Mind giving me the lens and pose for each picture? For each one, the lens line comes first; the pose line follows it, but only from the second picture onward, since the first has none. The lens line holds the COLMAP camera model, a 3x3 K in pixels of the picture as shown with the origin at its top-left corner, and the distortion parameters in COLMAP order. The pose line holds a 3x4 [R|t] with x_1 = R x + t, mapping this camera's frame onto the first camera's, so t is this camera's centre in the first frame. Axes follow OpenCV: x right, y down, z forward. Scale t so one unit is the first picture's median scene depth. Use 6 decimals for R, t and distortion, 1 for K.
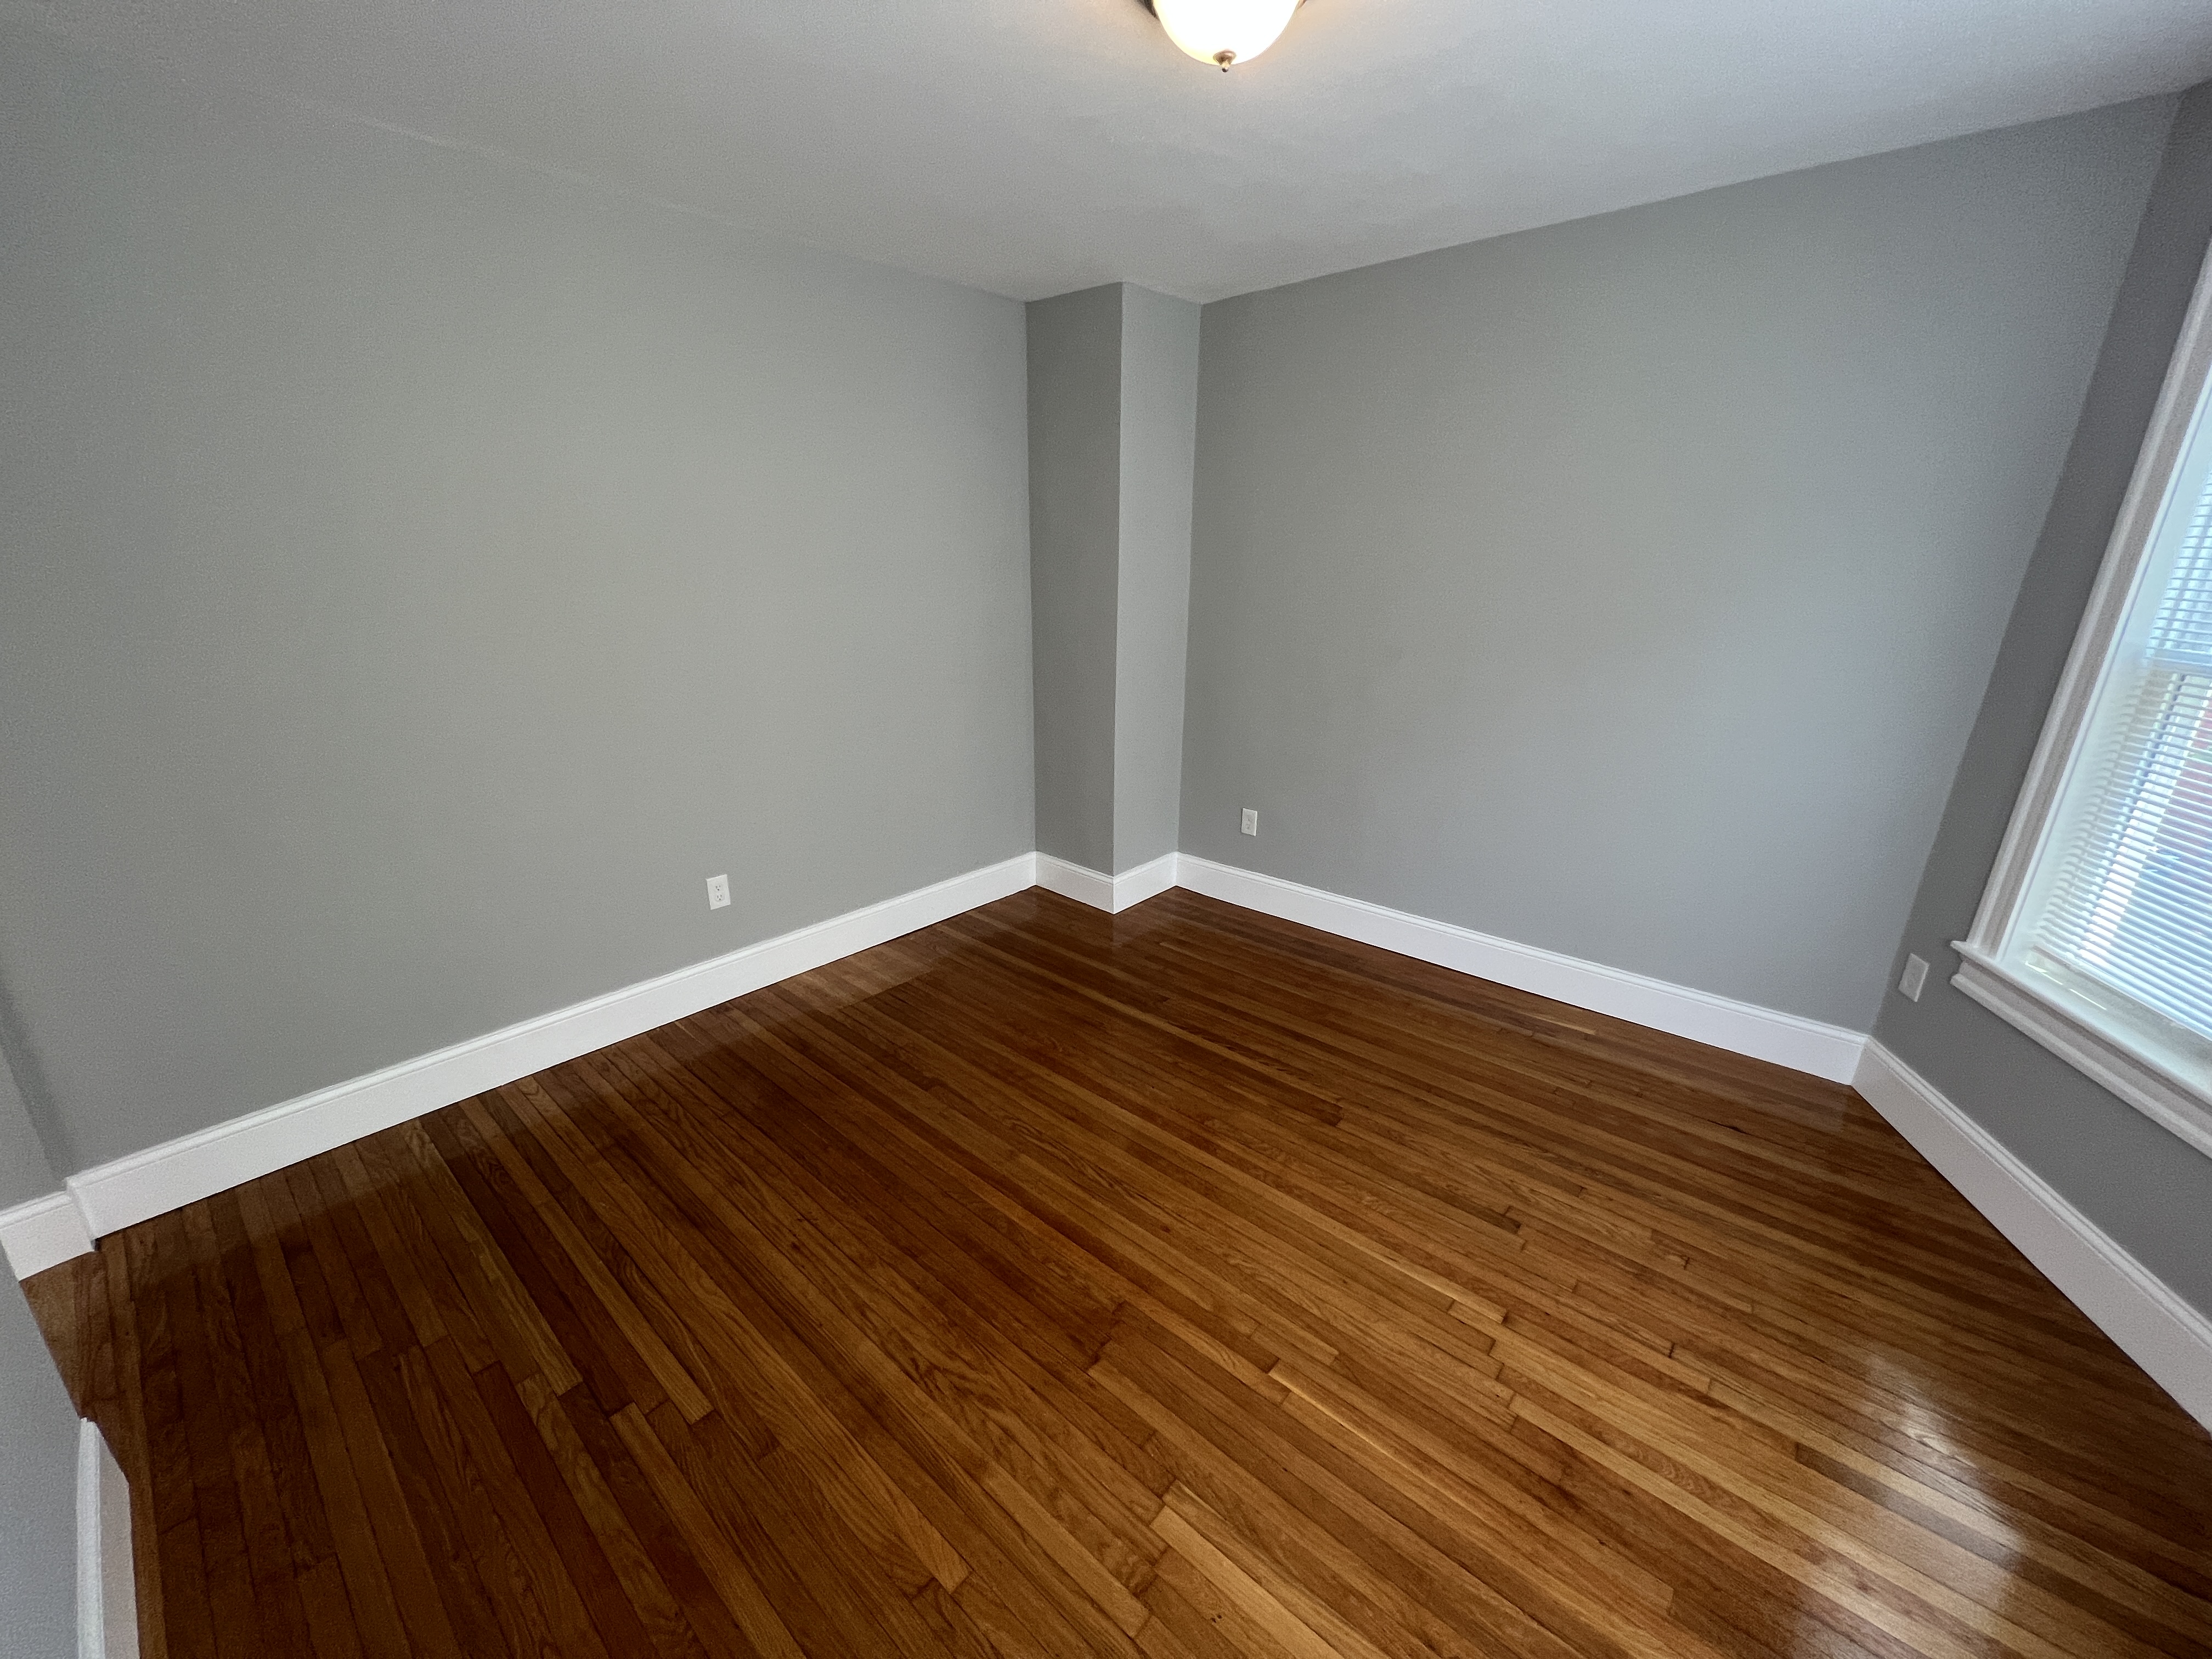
lens RADIAL K [[883.0, 0, 1103.0], [0, 883.0, 827.6], [0, 0, 1]] dist [-0.004214, 0.001040]
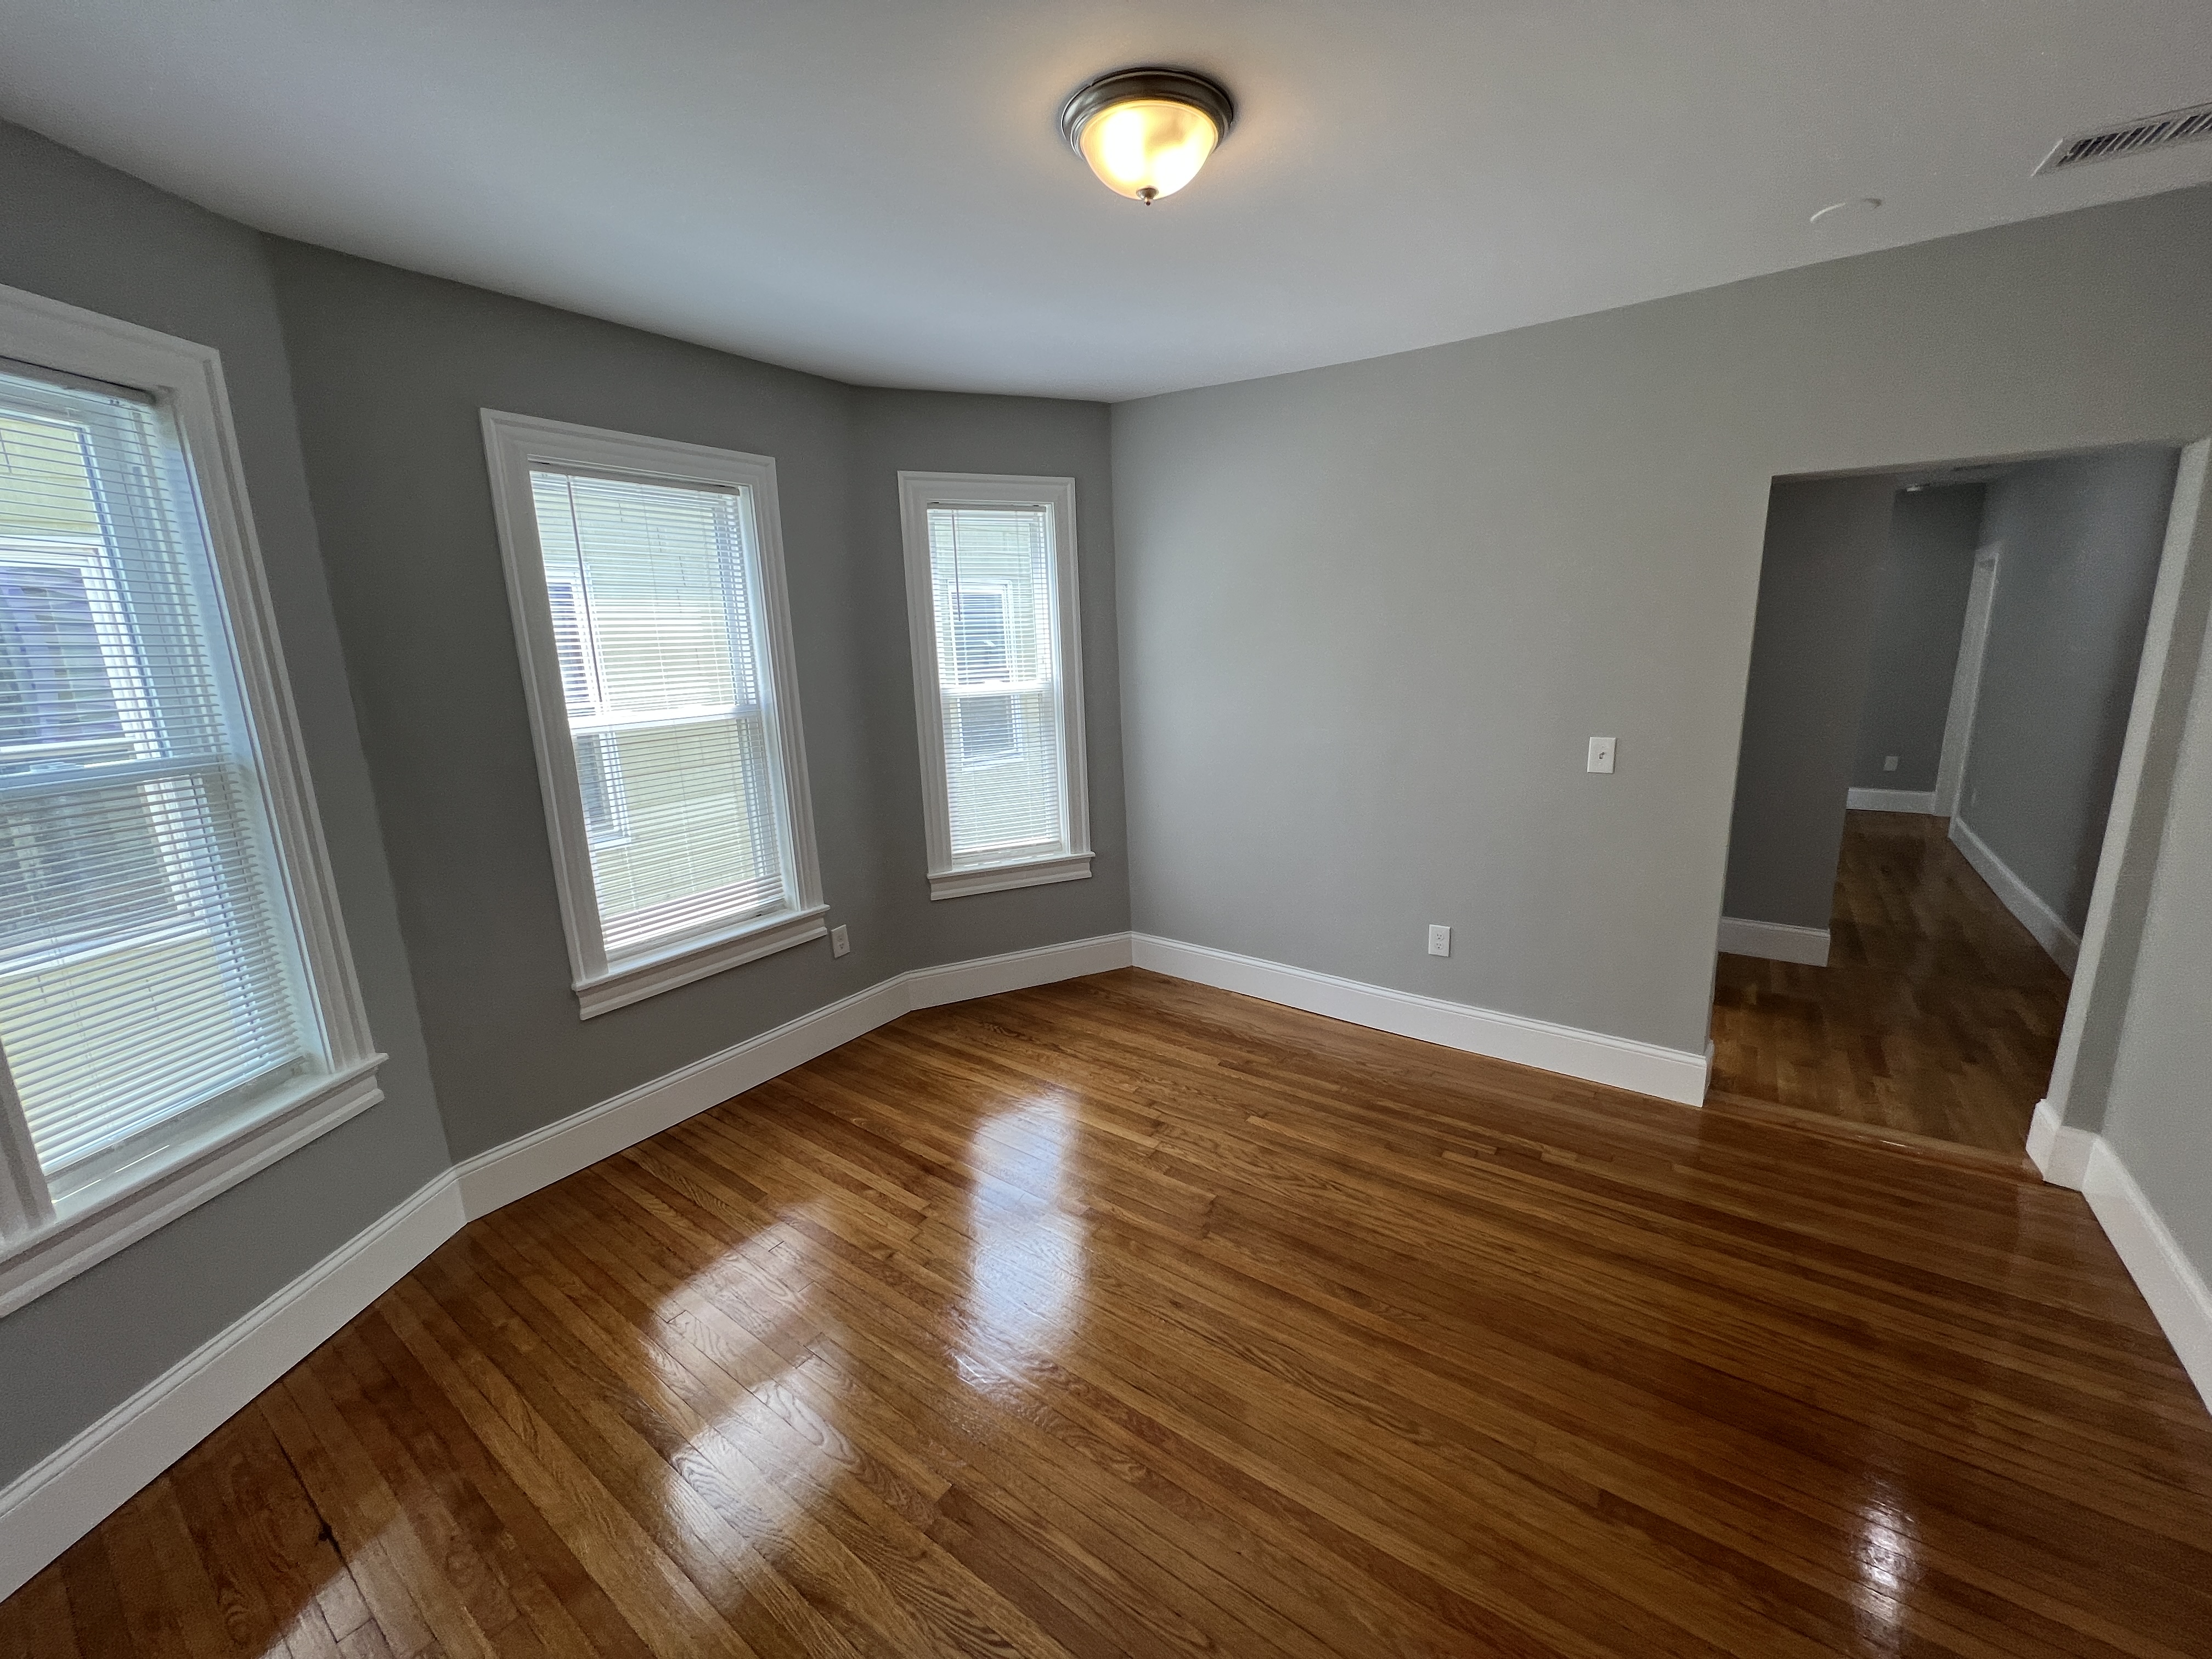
lens RADIAL K [[879.1, 0, 1103.4], [0, 879.1, 829.0], [0, 0, 1]] dist [-0.003930, -0.000395]
pose [[-0.994827, 0.042654, -0.092199, 0.222668], [-0.009320, 0.865431, 0.500942, -0.498599], [0.101159, 0.499210, -0.860556, 1.569558]]
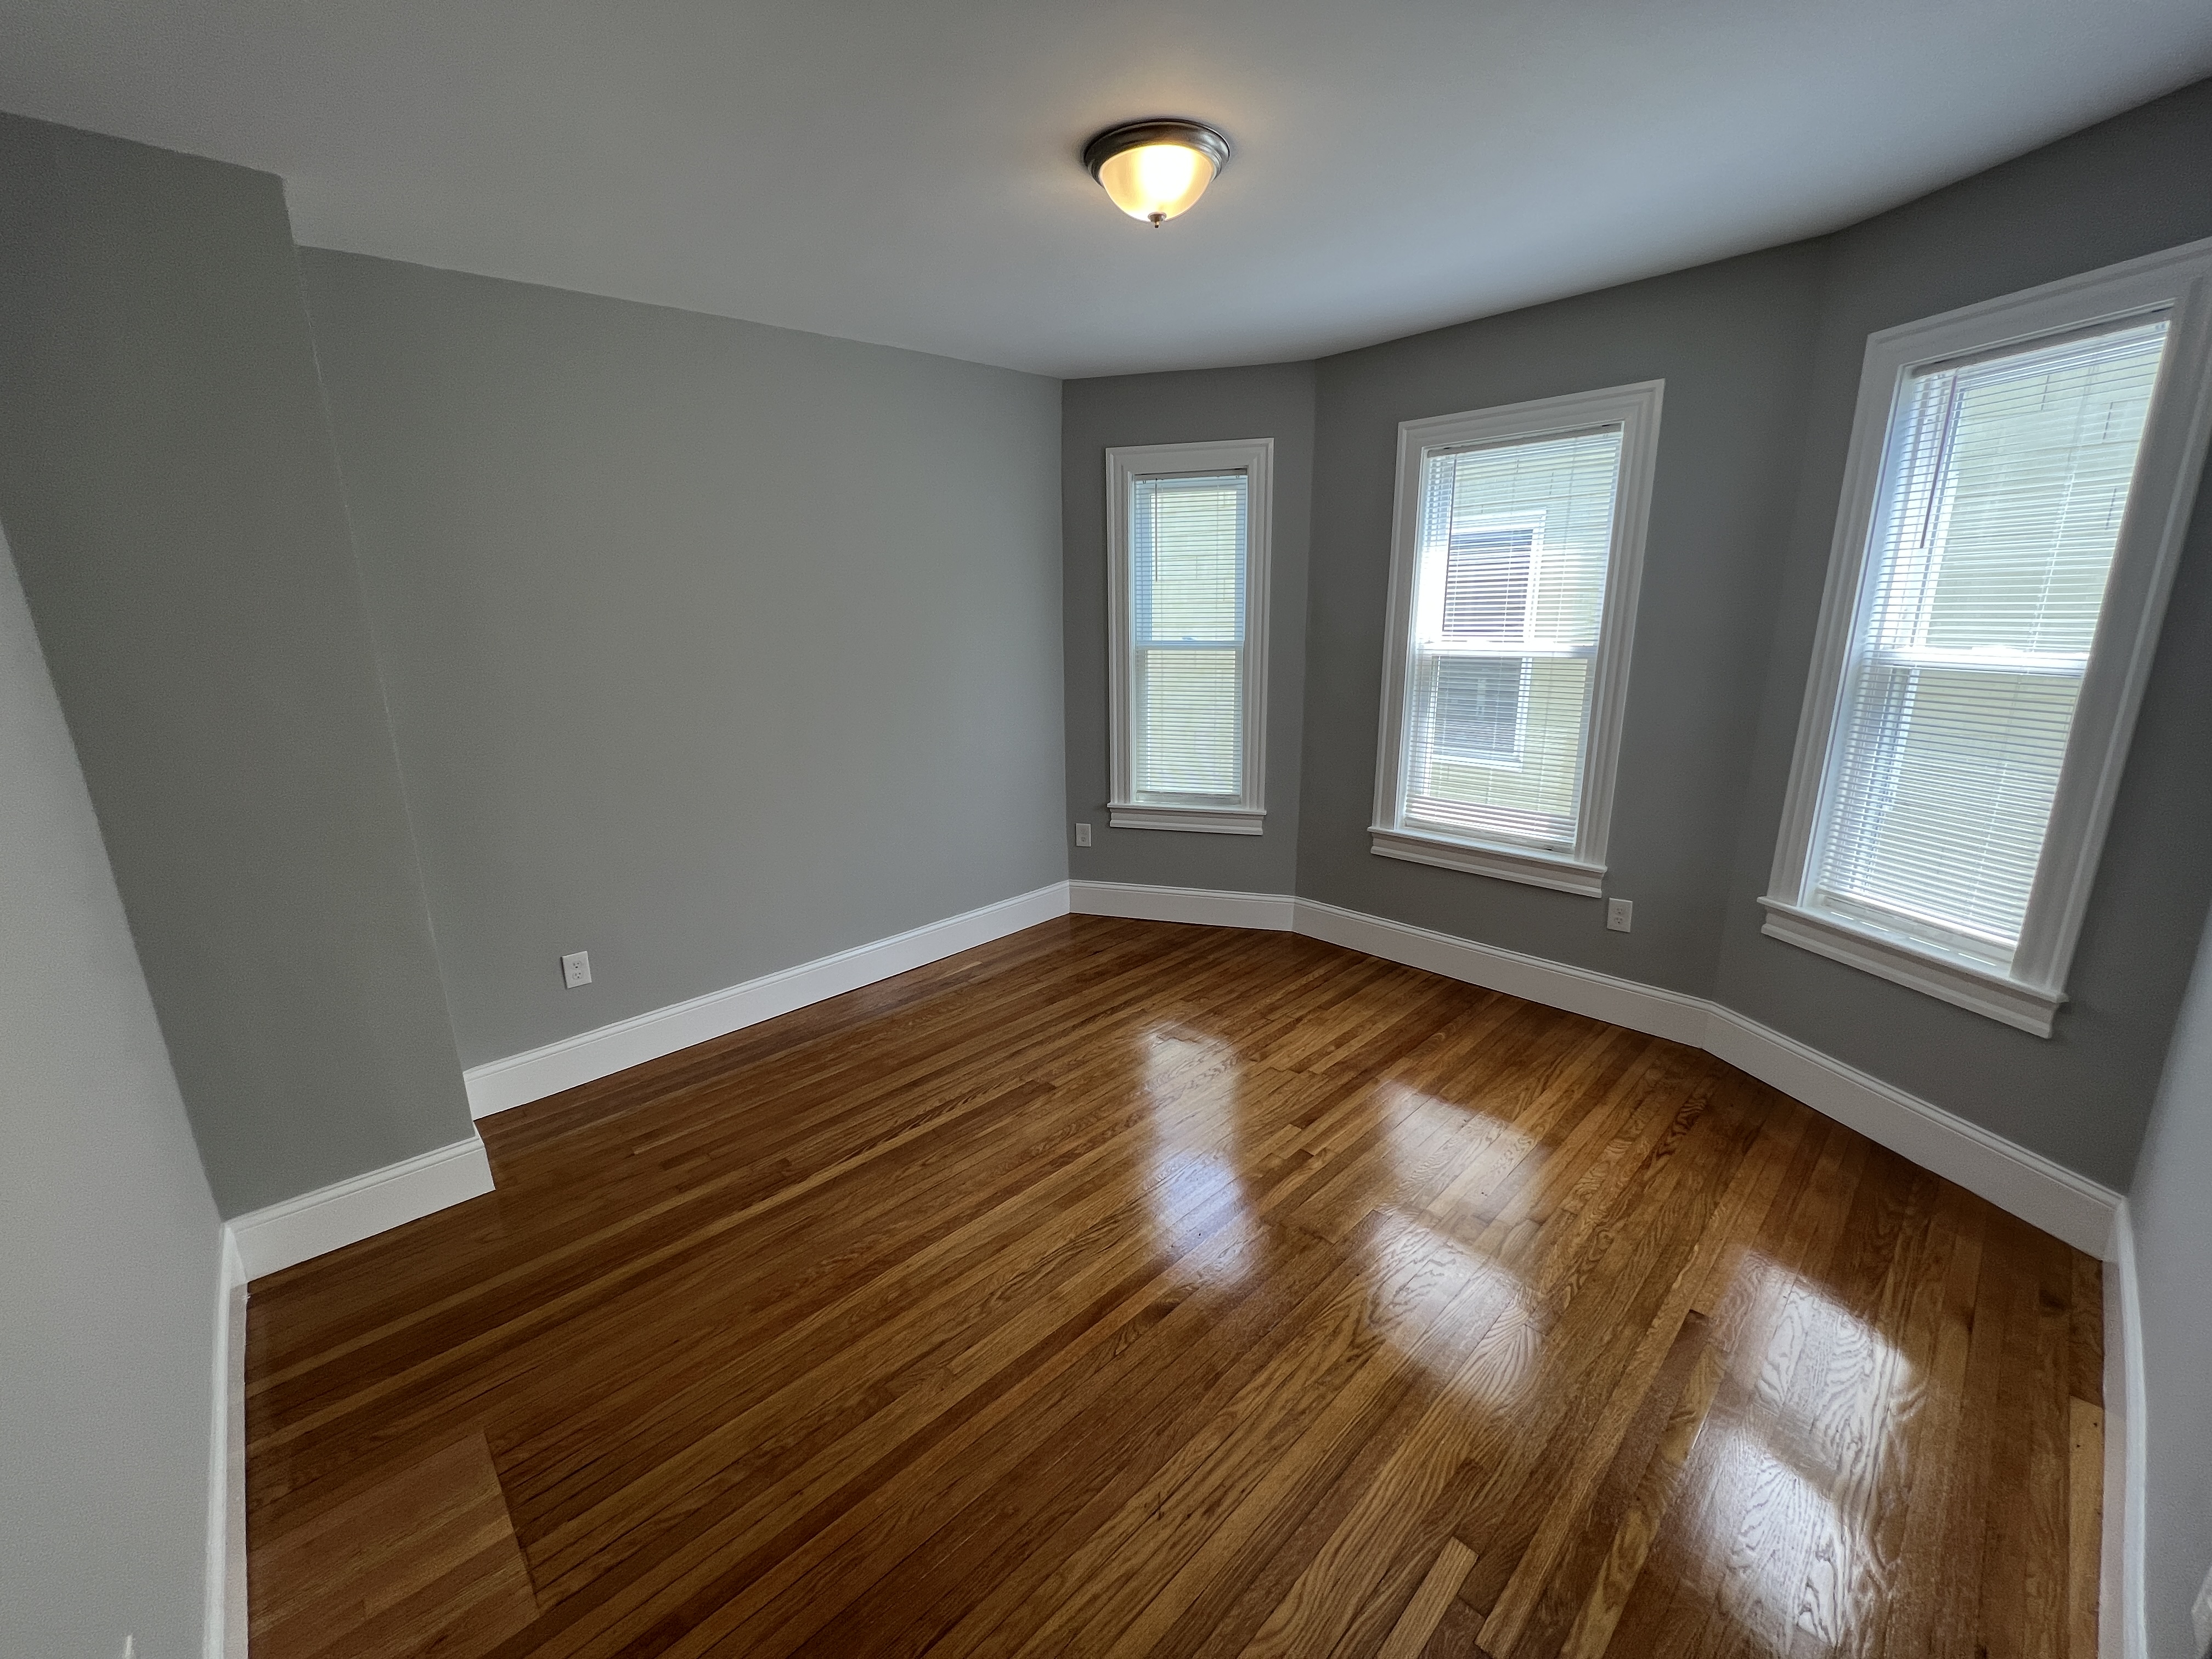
lens RADIAL K [[883.0, 0, 1103.0], [0, 883.0, 827.6], [0, 0, 1]] dist [-0.004214, 0.001040]
pose [[0.088327, -0.255102, 0.962871, -0.900981], [0.327503, 0.920345, 0.213793, -0.242542], [-0.940713, 0.296459, 0.164838, 0.762373]]
